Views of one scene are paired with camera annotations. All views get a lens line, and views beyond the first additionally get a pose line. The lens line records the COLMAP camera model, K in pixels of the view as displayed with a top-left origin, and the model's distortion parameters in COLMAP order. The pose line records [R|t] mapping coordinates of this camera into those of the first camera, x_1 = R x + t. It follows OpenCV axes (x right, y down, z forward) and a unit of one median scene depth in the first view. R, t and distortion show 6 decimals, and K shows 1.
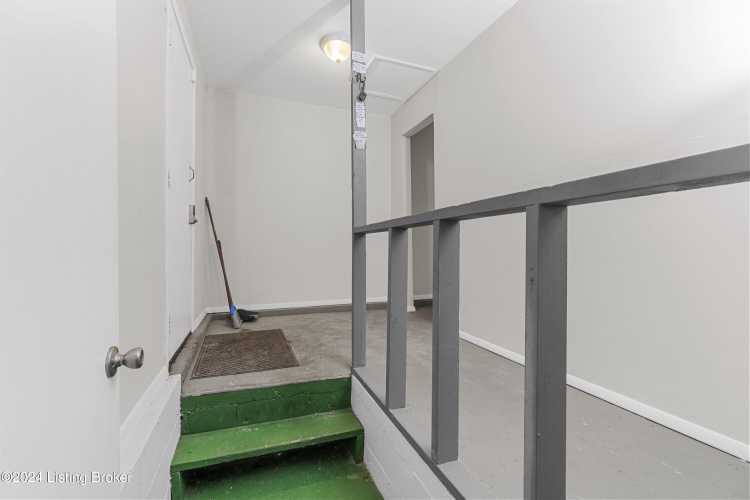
lens RADIAL K [[320.8, 0, 375.3], [0, 320.8, 248.4], [0, 0, 1]] dist [-0.005583, 0.001046]
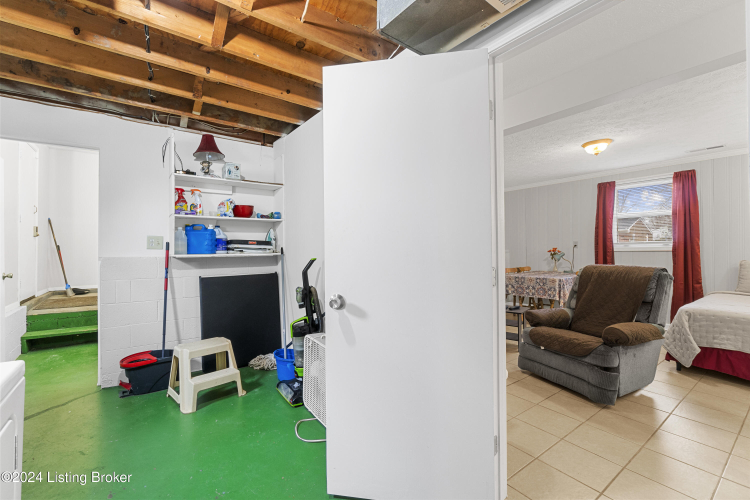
lens RADIAL K [[320.8, 0, 372.8], [0, 320.8, 248.3], [0, 0, 1]] dist [-0.005583, 0.001046]
pose [[0.964523, -0.005090, 0.263948, 0.783507], [0.007584, 0.999936, -0.008431, 0.019200], [-0.263888, 0.010134, 0.964500, -1.234003]]
